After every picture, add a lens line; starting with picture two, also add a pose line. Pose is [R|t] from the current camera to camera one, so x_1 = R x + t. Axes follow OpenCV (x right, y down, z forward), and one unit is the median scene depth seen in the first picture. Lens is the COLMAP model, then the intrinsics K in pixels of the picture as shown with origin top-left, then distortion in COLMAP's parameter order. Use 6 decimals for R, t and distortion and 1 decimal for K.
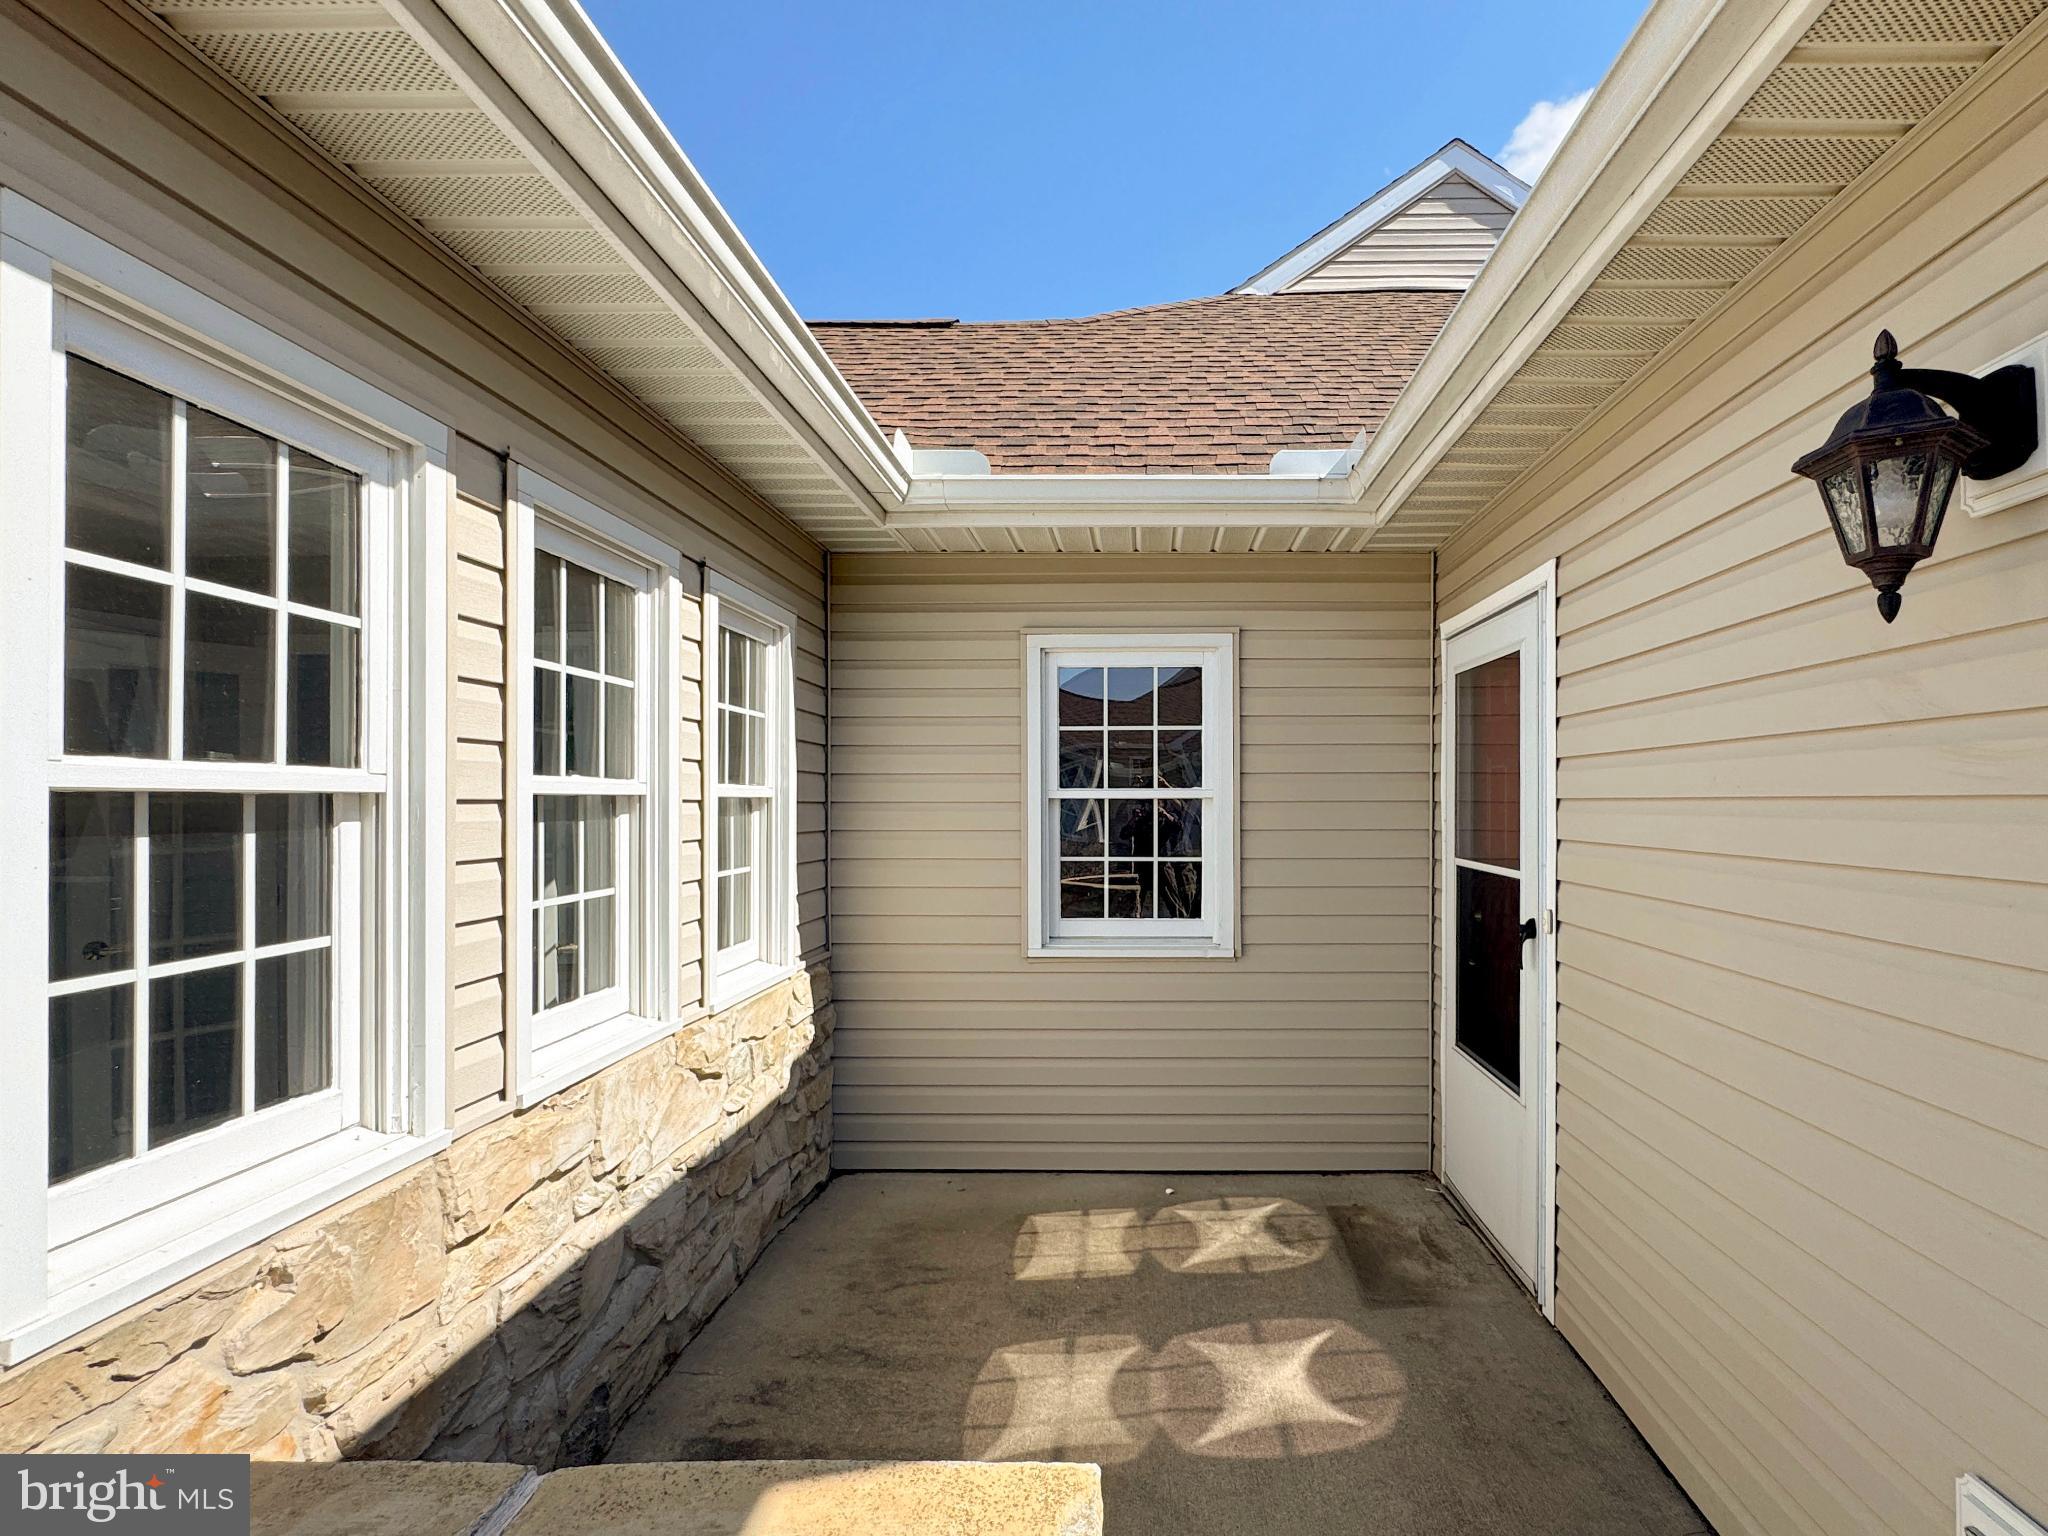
lens RADIAL K [[1035.4, 0, 1120.1], [0, 1035.4, 798.2], [0, 0, 1]] dist [-0.003785, -0.000388]
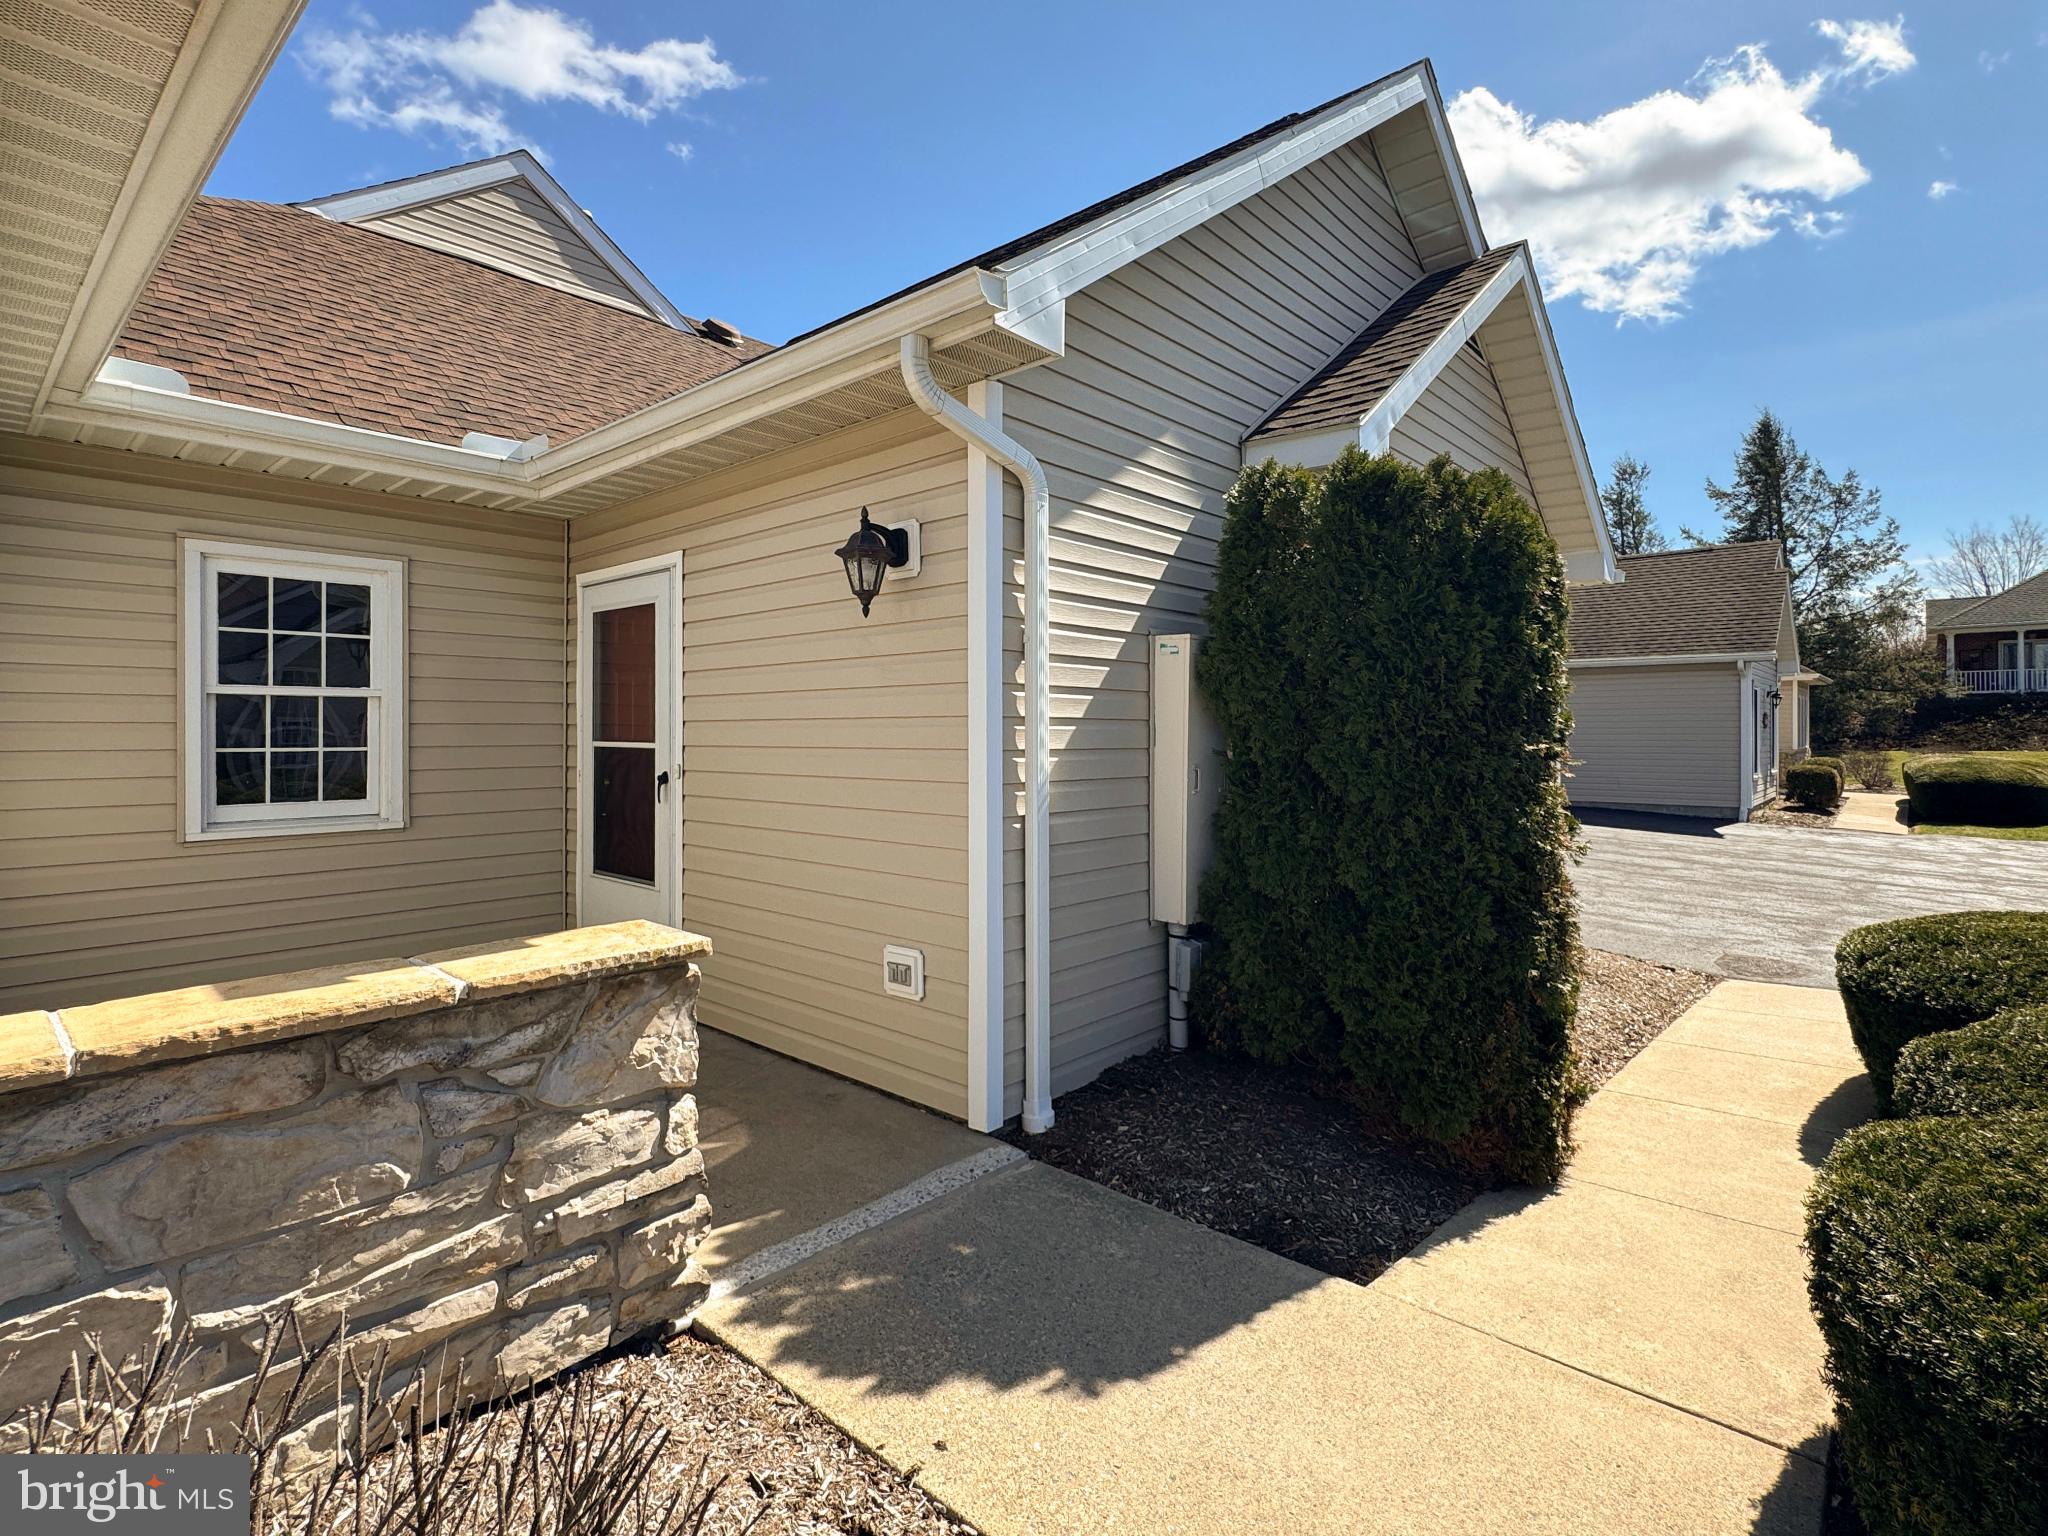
lens RADIAL K [[1004.7, 0, 1029.4], [0, 1004.7, 730.0], [0, 0, 1]] dist [-0.002273, -0.000408]
pose [[0.650278, 0.000905, 0.759695, -0.308005], [-0.000365, 1.000000, -0.000878, 0.039176], [-0.759696, 0.000293, 0.650278, -0.325668]]
